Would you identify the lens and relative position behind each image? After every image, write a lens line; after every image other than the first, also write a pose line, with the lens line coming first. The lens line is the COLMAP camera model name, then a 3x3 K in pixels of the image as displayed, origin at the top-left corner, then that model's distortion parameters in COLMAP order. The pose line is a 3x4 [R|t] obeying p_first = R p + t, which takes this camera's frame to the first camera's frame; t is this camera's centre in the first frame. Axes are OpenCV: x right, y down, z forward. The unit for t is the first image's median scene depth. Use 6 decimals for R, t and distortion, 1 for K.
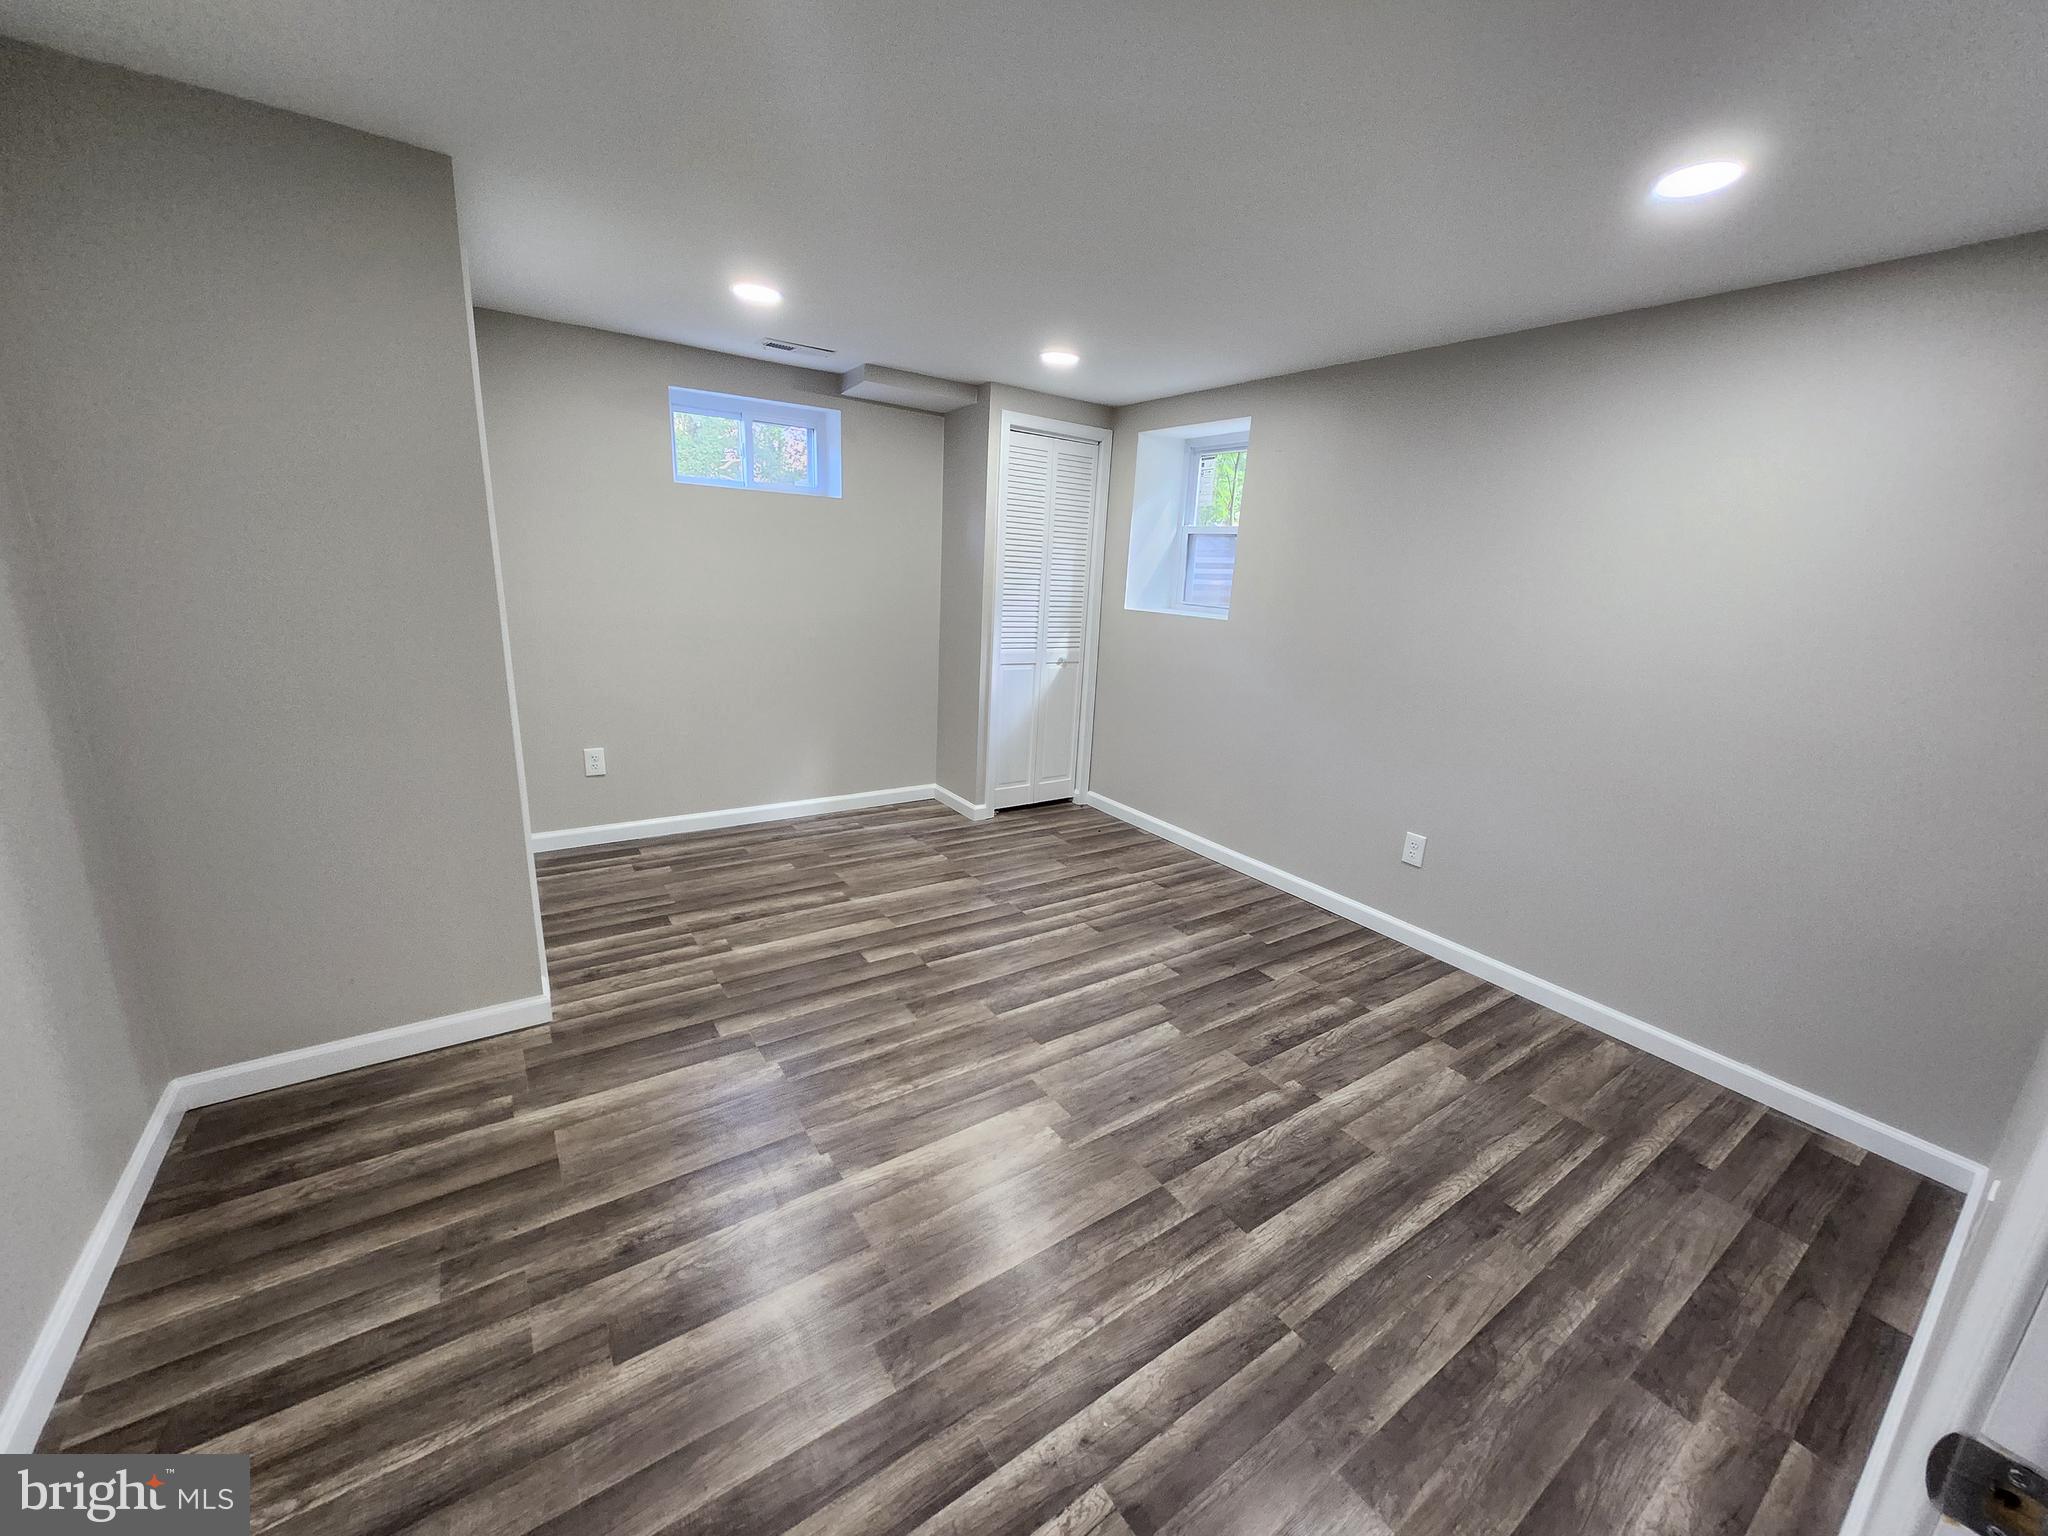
lens RADIAL K [[807.5, 0, 1030.3], [0, 807.5, 779.7], [0, 0, 1]] dist [0.002561, 0.000168]
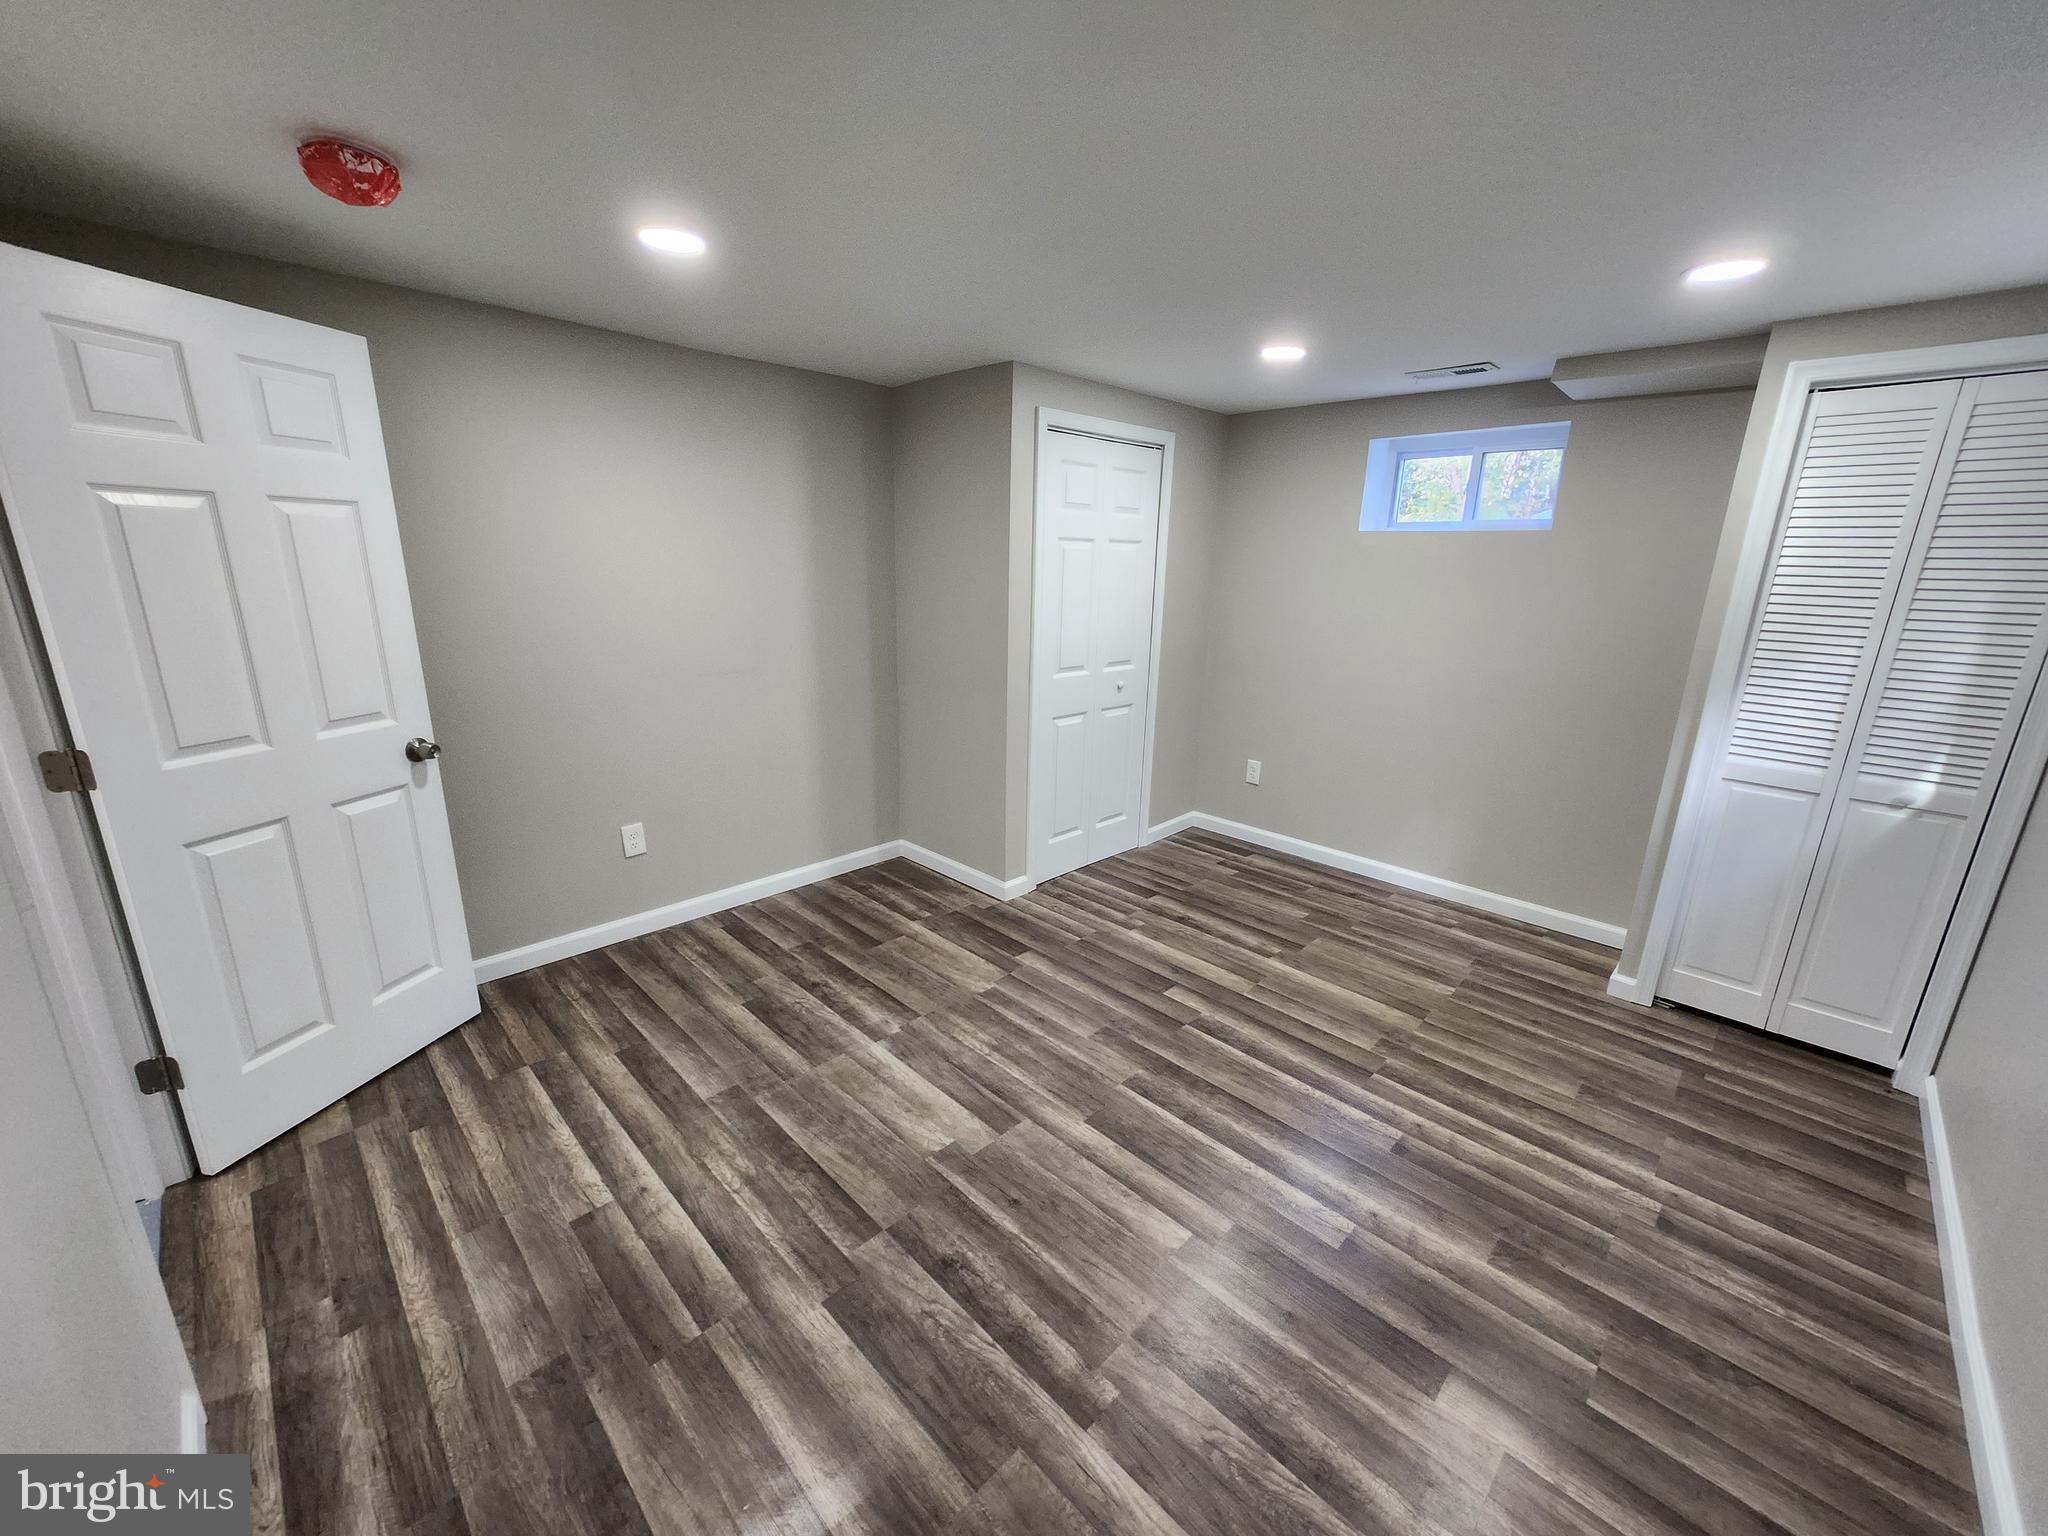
lens RADIAL K [[807.5, 0, 1032.2], [0, 807.5, 766.1], [0, 0, 1]] dist [0.002561, 0.000168]
pose [[0.176701, 0.200679, -0.963590, 0.763610], [-0.270052, 0.951310, 0.148600, -0.167100], [0.946493, 0.233962, 0.222291, 0.612875]]
